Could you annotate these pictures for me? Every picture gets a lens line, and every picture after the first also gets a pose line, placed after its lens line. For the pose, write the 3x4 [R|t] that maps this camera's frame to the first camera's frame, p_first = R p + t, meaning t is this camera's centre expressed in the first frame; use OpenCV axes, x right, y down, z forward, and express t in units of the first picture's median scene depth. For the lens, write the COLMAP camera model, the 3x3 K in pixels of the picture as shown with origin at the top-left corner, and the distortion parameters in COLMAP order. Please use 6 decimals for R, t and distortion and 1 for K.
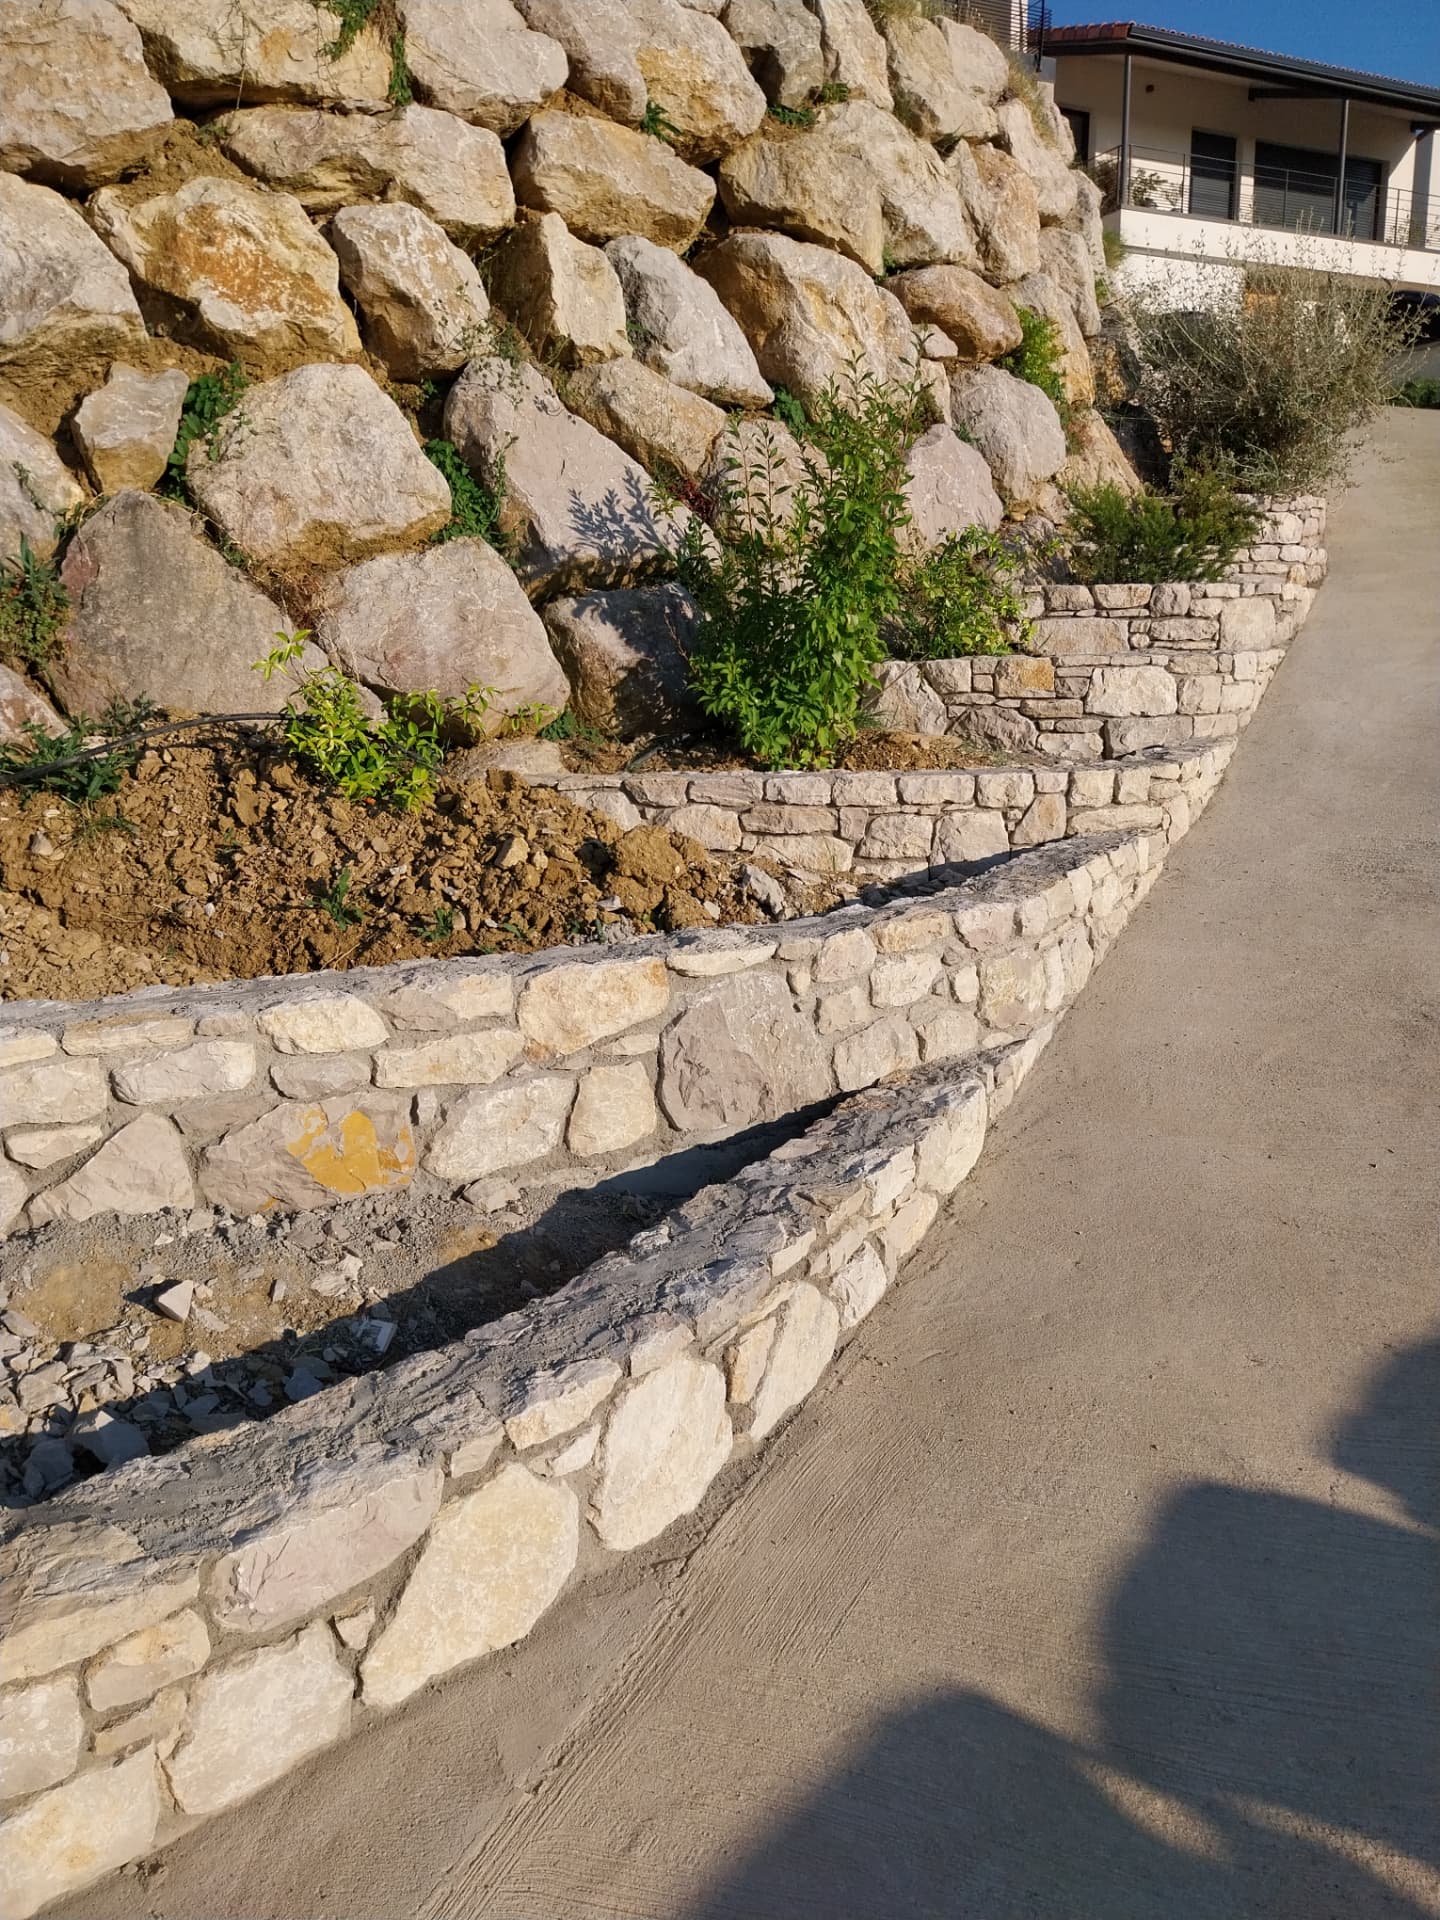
lens RADIAL K [[1439.6, 0, 726.5], [0, 1439.6, 983.0], [0, 0, 1]] dist [0.057014, -0.098209]
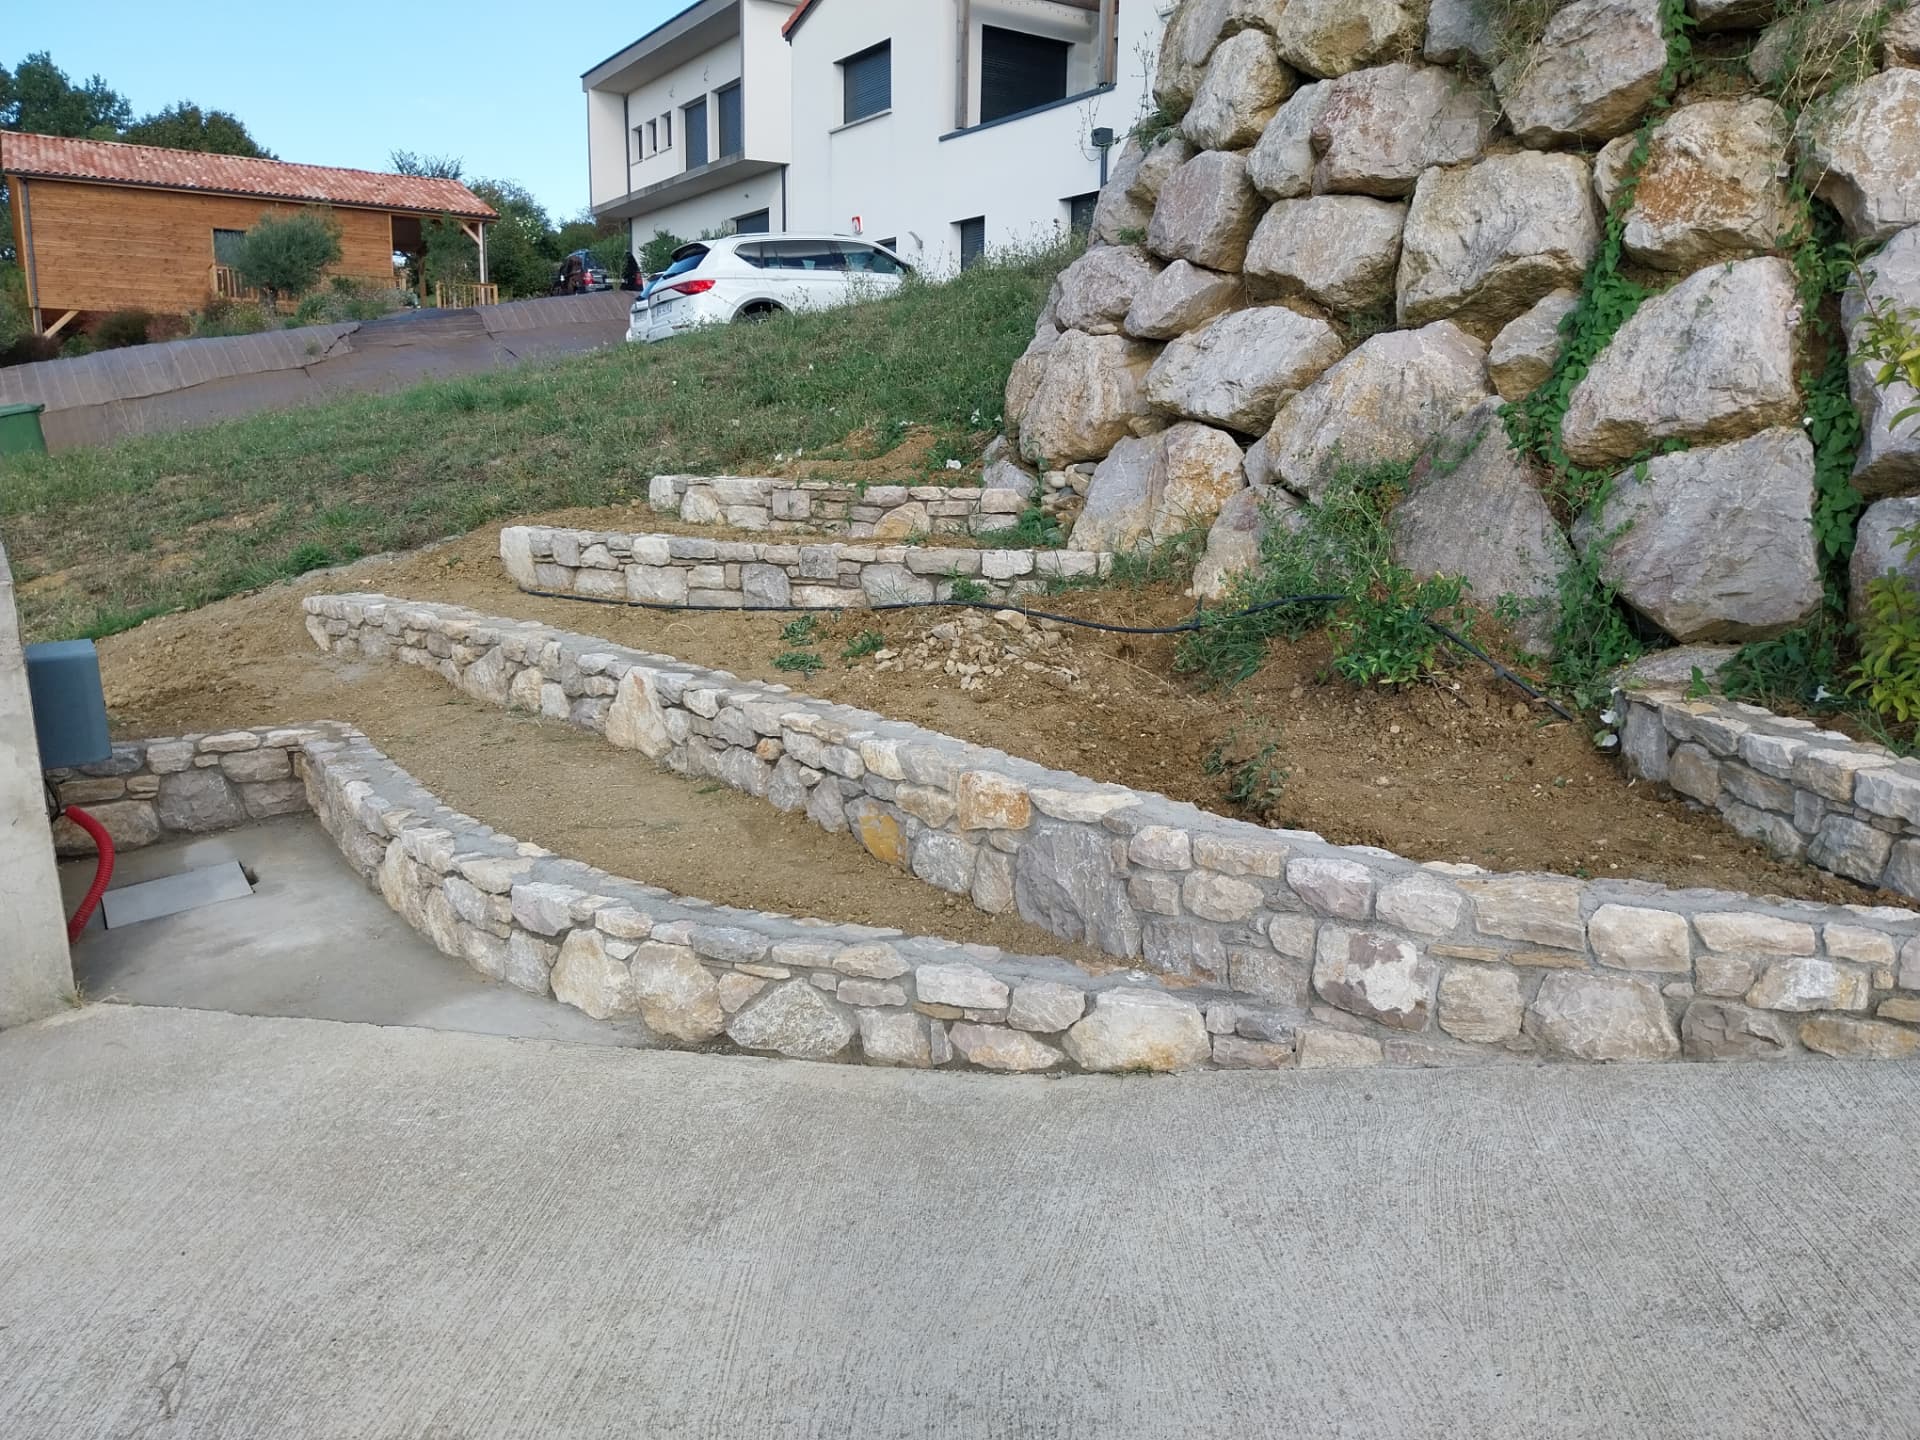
lens RADIAL K [[1439.6, 0, 989.1], [0, 1439.6, 697.3], [0, 0, 1]] dist [0.057014, -0.098209]
pose [[0.133437, 0.190593, -0.972558, 0.667919], [-0.237958, 0.958788, 0.155247, -0.161941], [0.962066, 0.210713, 0.173291, 0.373775]]
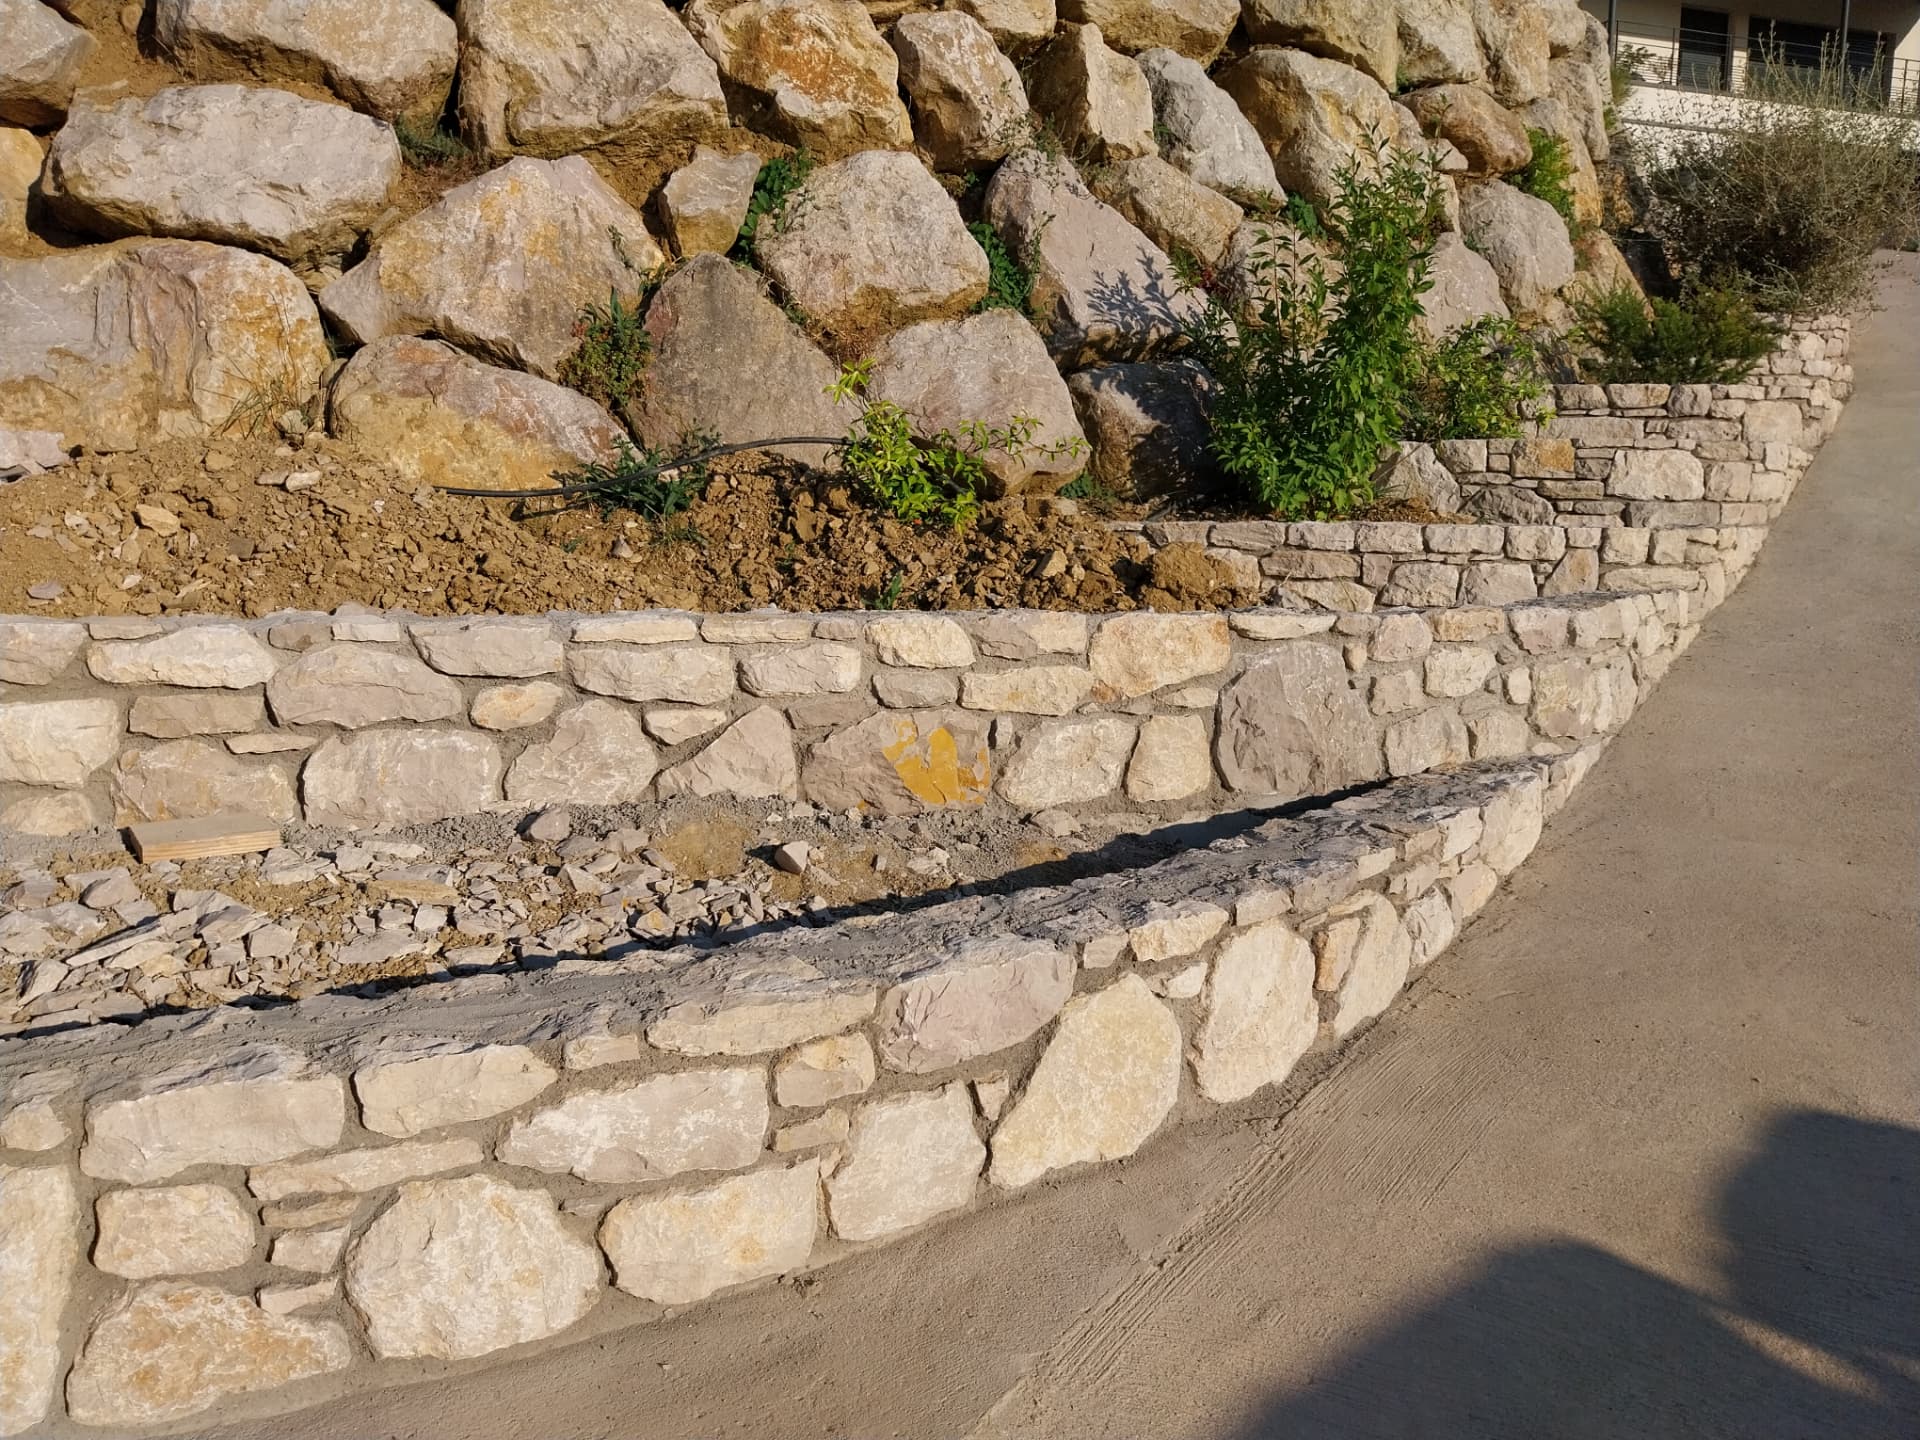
lens RADIAL K [[1447.7, 0, 957.1], [0, 1447.7, 728.8], [0, 0, 1]] dist [0.005167, -0.011256]
pose [[0.988848, 0.046117, -0.141606, -0.045405], [-0.057949, 0.995060, -0.080604, 0.083469], [0.137190, 0.087911, 0.986636, -0.020861]]
